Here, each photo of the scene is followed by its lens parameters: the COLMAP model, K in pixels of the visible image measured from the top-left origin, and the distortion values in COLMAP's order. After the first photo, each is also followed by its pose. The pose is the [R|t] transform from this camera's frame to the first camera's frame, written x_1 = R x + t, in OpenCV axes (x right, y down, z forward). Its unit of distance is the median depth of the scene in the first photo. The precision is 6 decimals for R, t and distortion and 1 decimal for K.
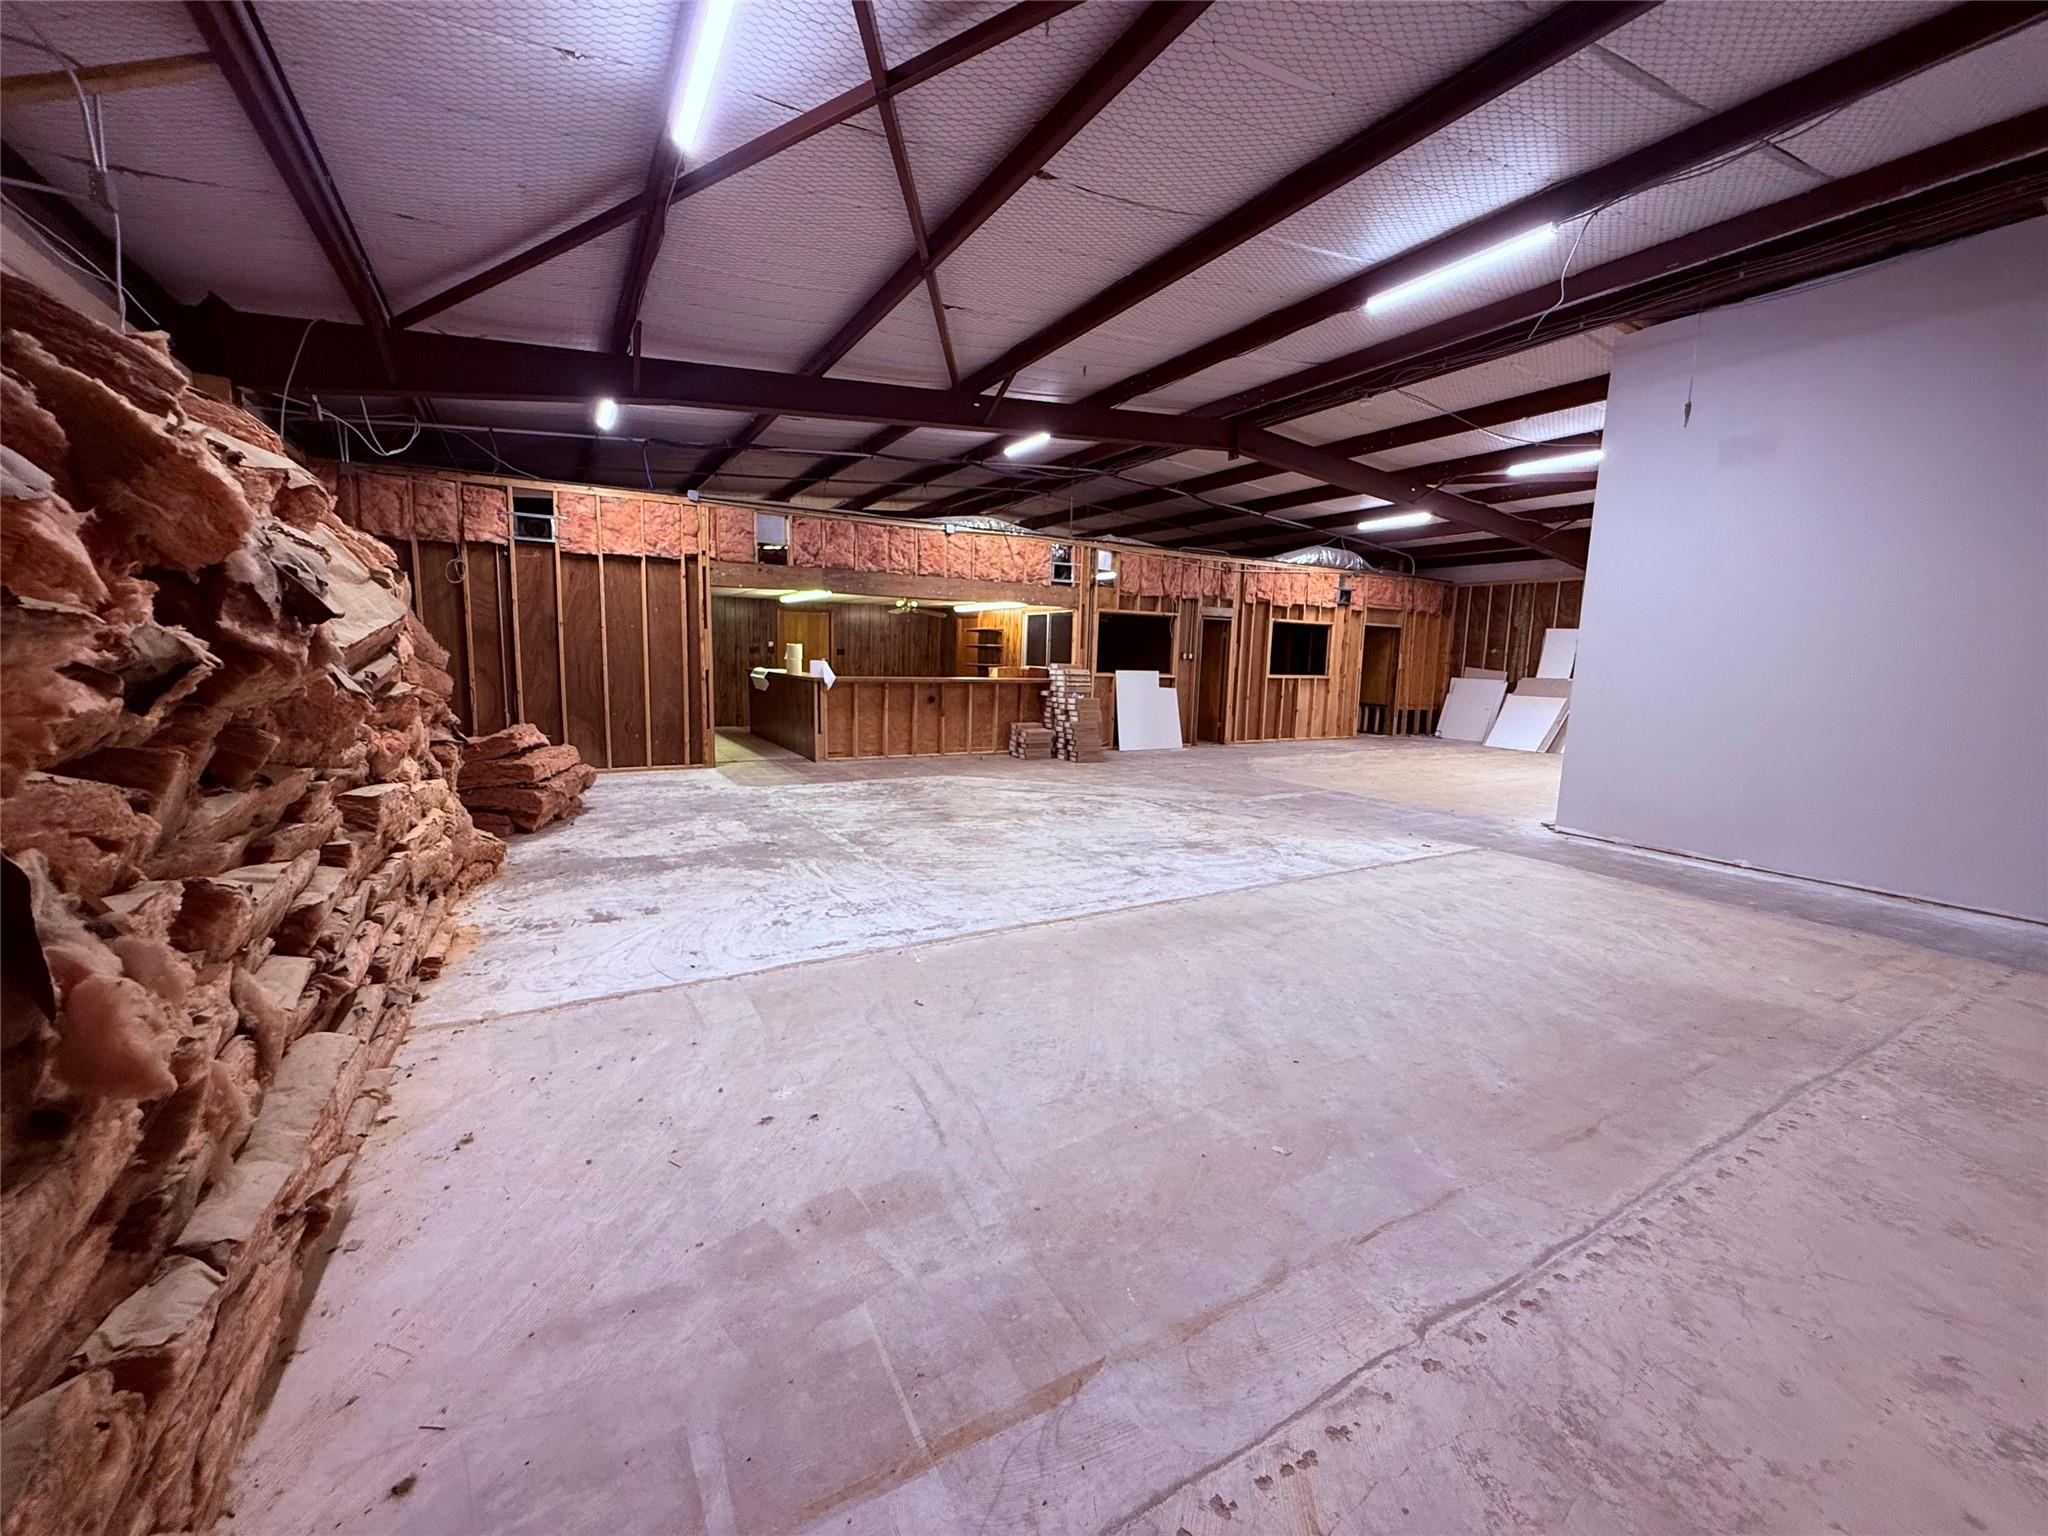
lens RADIAL K [[818.4, 0, 1016.0], [0, 818.4, 769.5], [0, 0, 1]] dist [-0.000066, 0.000181]
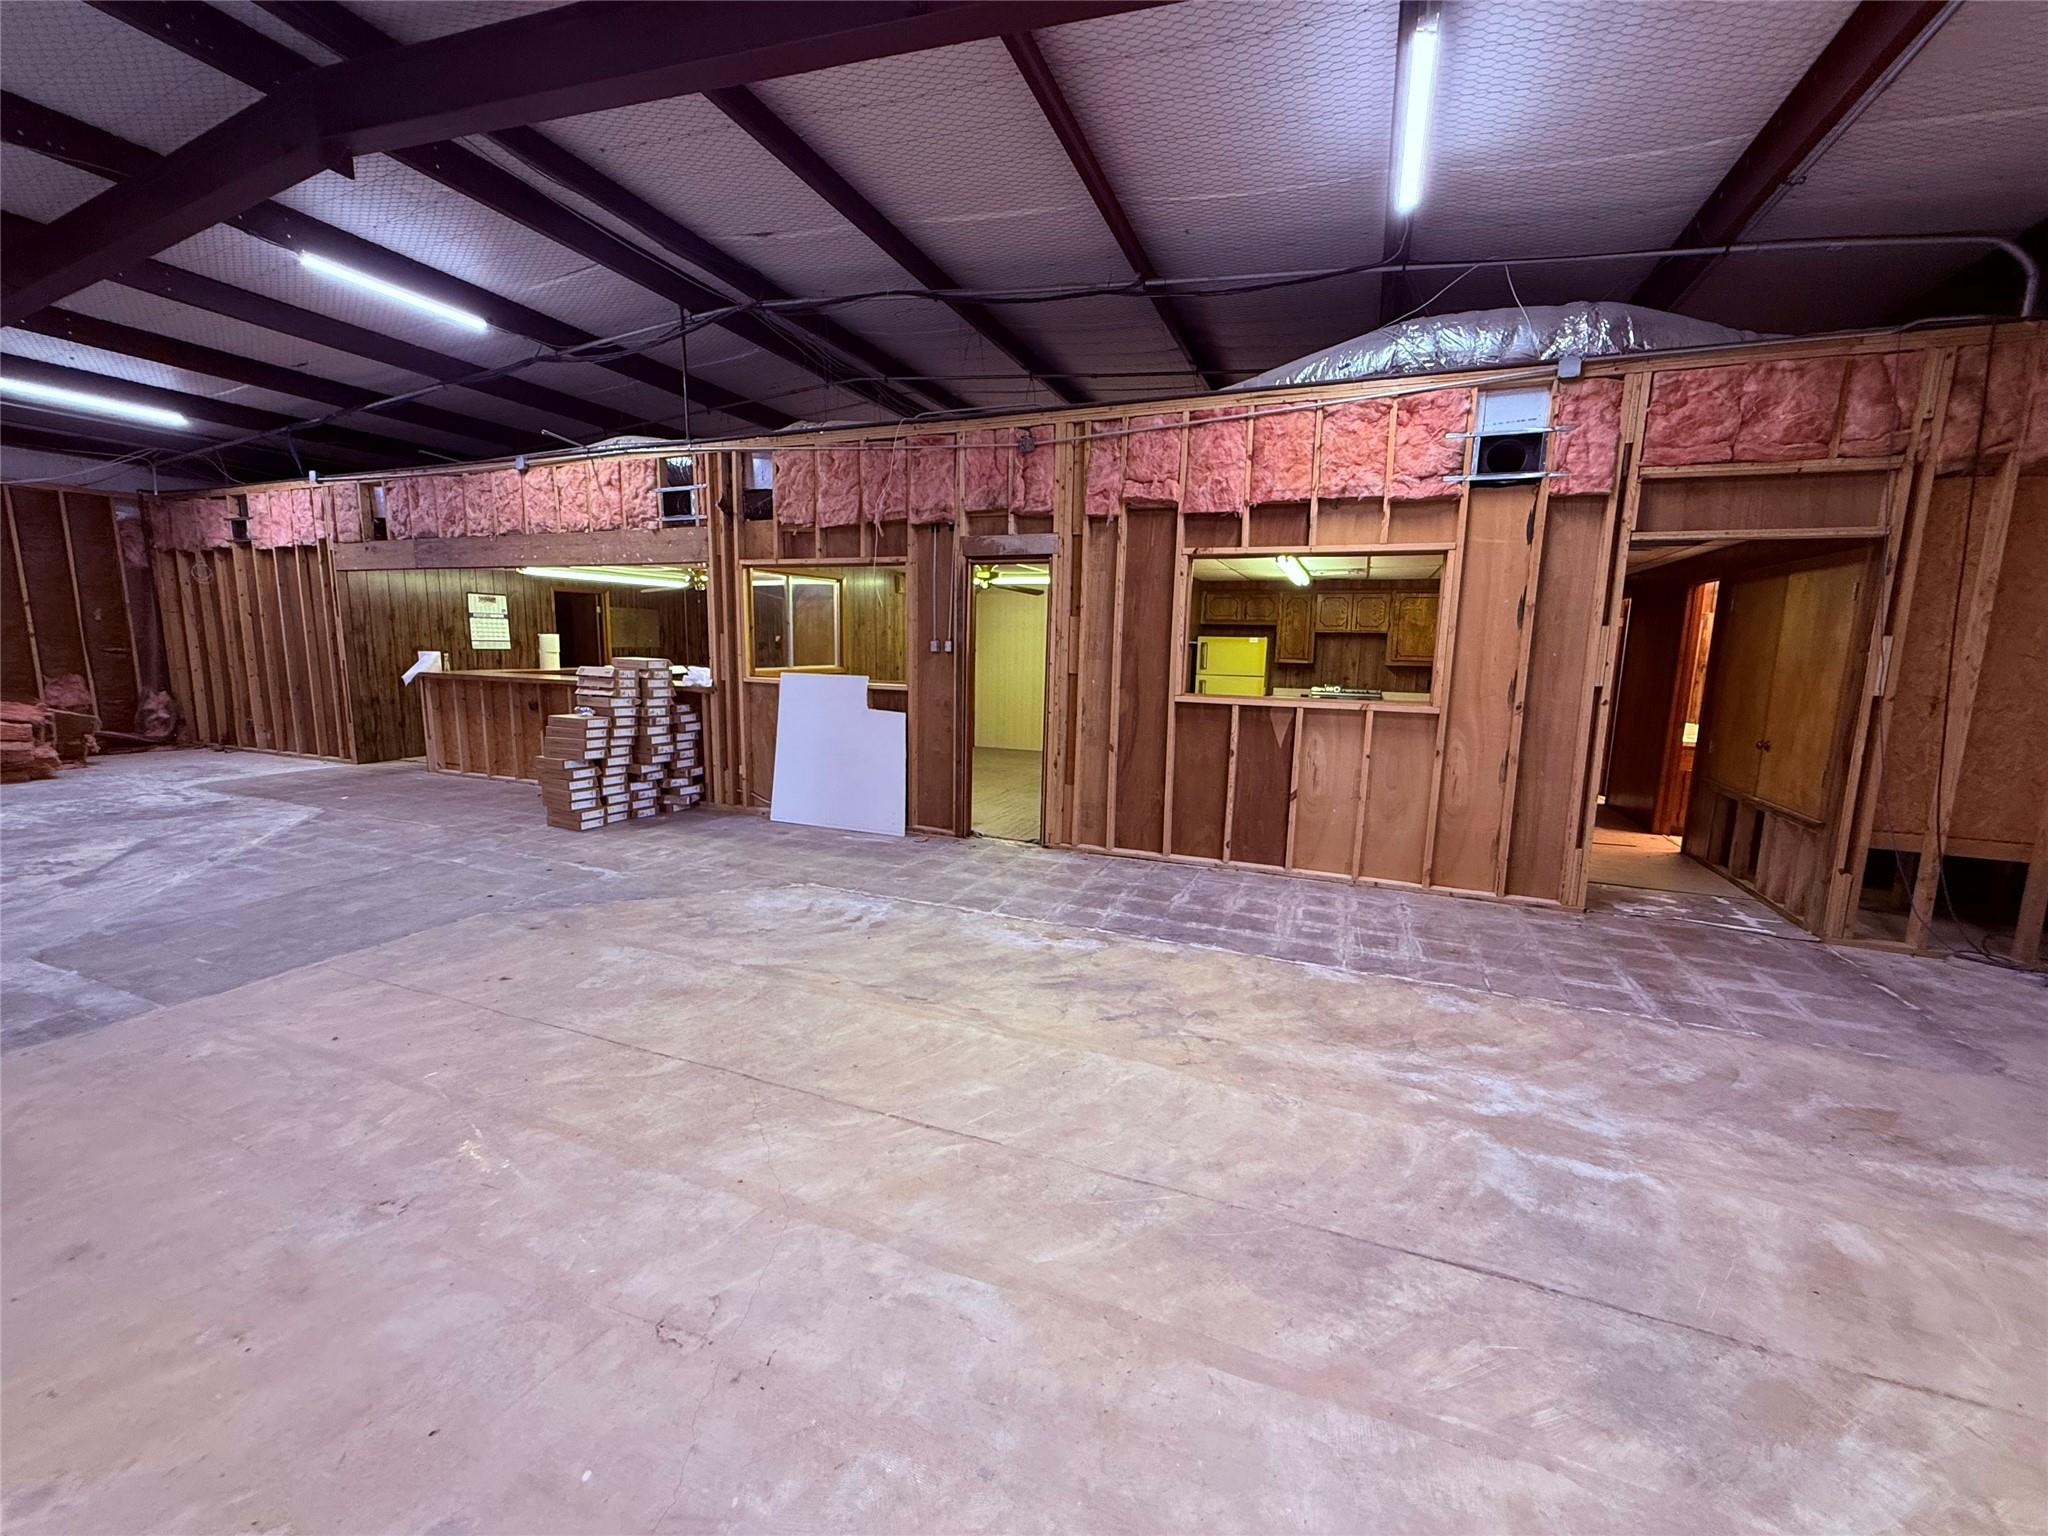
lens RADIAL K [[818.4, 0, 1016.0], [0, 818.4, 769.5], [0, 0, 1]] dist [-0.000066, 0.000181]
pose [[0.607920, 0.108540, -0.786545, 0.851515], [-0.117346, 0.992016, 0.046197, -0.131365], [0.785279, 0.064214, 0.615803, 1.035436]]
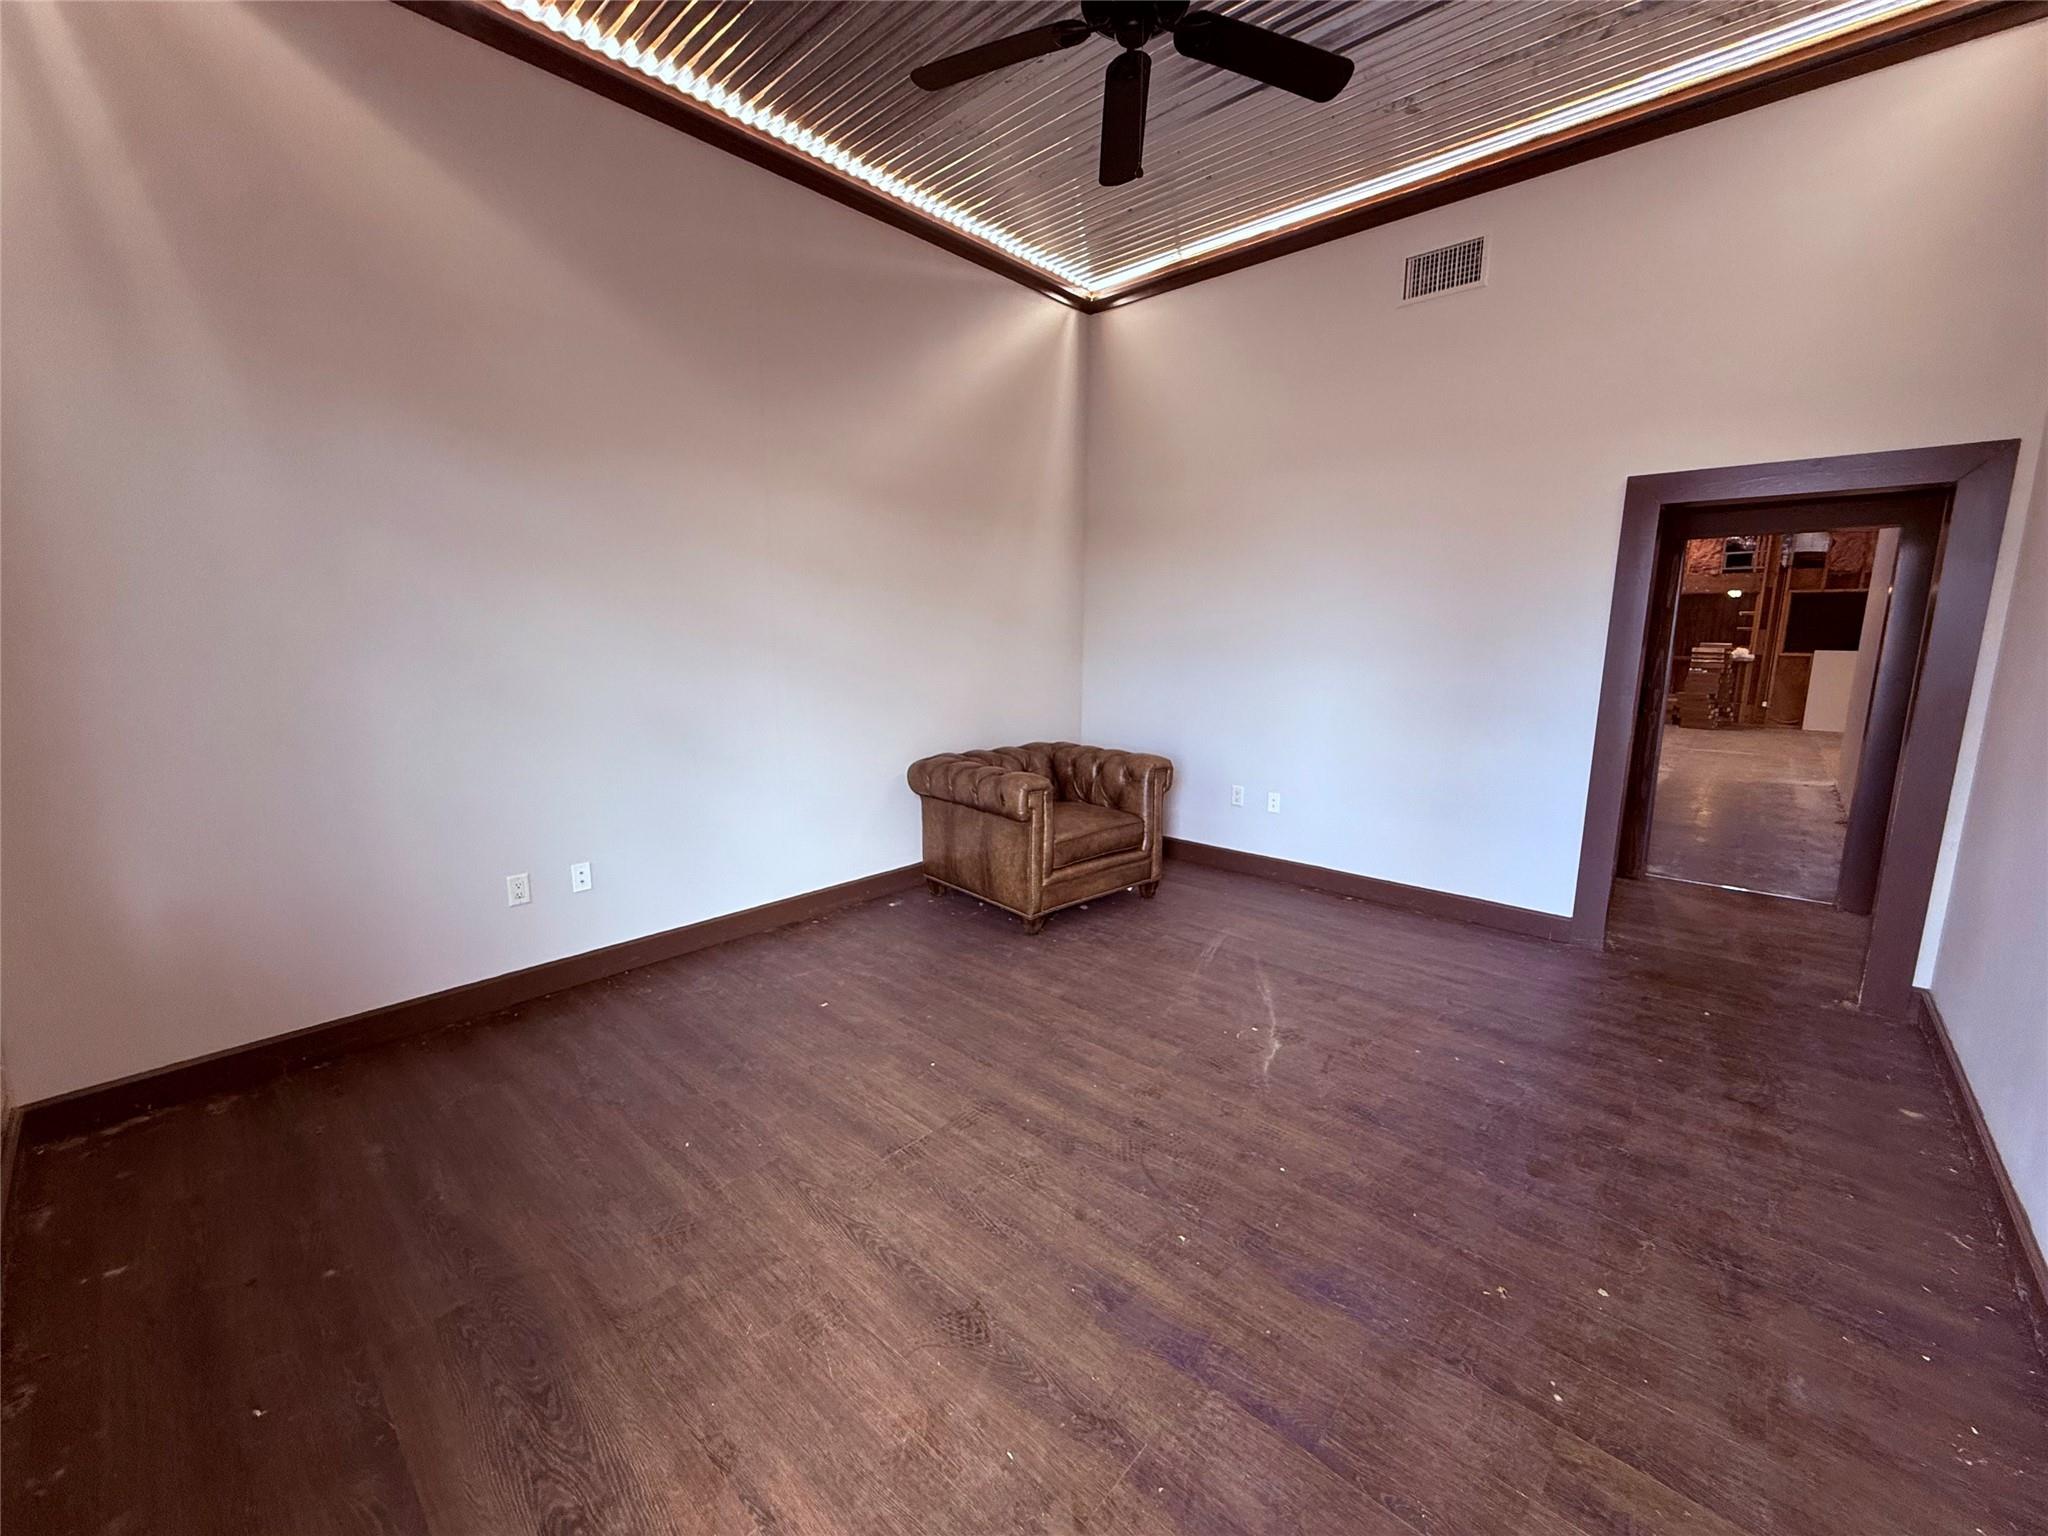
lens RADIAL K [[818.4, 0, 1016.0], [0, 818.4, 769.5], [0, 0, 1]] dist [-0.000066, 0.000181]
pose [[0.307709, 0.122362, -0.943580, 1.028525], [-0.152040, 0.985277, 0.078188, 0.122663], [0.939255, 0.119402, 0.321783, -0.296512]]
